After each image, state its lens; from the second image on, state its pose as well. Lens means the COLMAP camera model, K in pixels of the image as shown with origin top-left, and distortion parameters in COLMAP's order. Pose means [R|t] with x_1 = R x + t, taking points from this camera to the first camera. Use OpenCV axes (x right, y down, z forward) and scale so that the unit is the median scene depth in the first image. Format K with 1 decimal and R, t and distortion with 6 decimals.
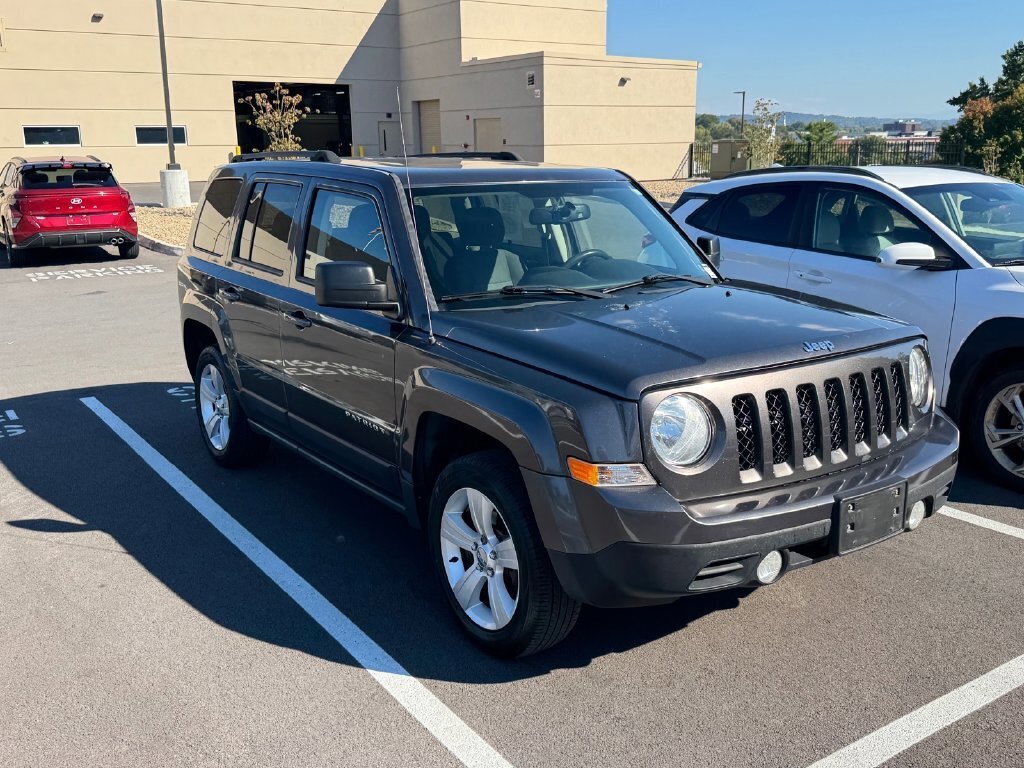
lens RADIAL K [[997.9, 0, 519.6], [0, 997.9, 377.4], [0, 0, 1]] dist [0.122751, -0.216819]
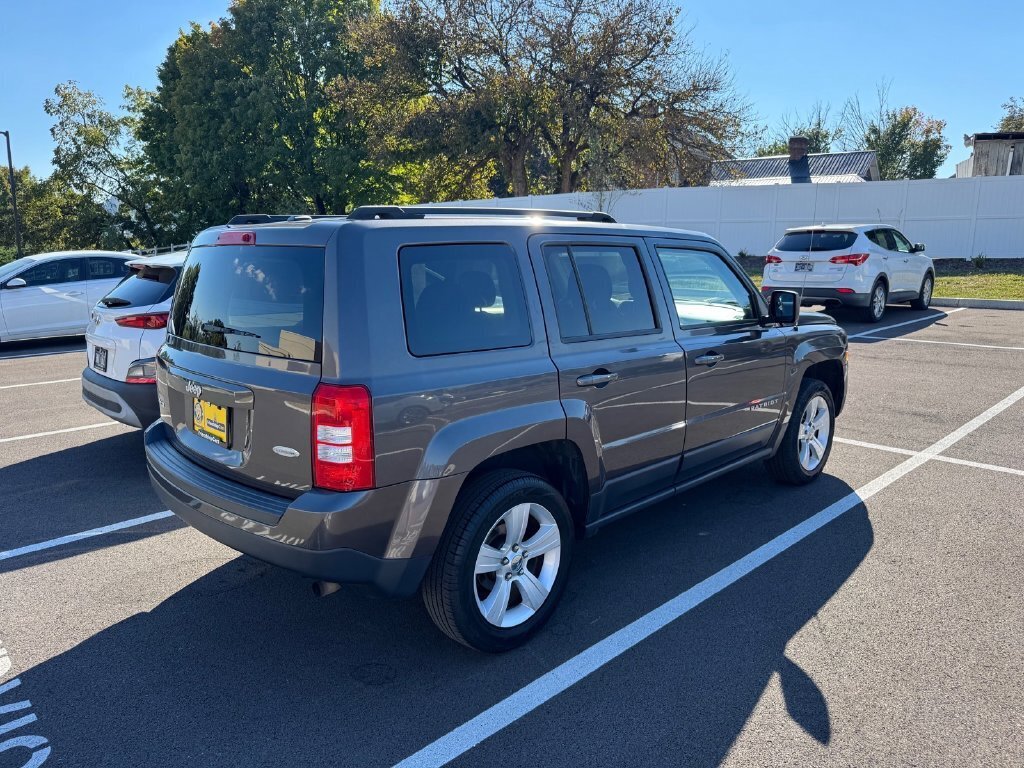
lens RADIAL K [[778.1, 0, 516.7], [0, 778.1, 373.9], [0, 0, 1]] dist [0.003543, -0.000765]
pose [[-0.206175, -0.152832, 0.966506, -0.851598], [0.221872, 0.954700, 0.198295, -0.215978], [-0.953029, 0.255324, -0.162926, 1.124667]]
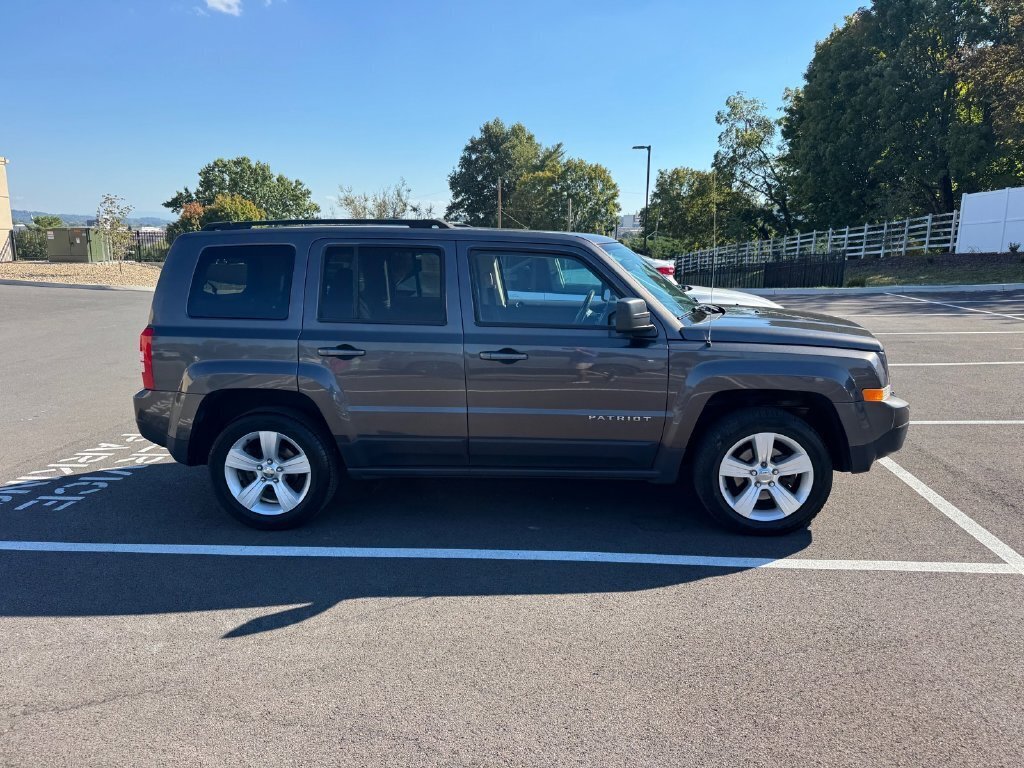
lens RADIAL K [[749.5, 0, 512.0], [0, 749.5, 384.0], [0, 0, 1]] dist [0.058193, -0.053784]
pose [[0.630221, -0.145019, 0.762752, -0.753012], [0.172325, 0.984025, 0.044706, -0.052677], [-0.757051, 0.103267, 0.645144, 0.343799]]
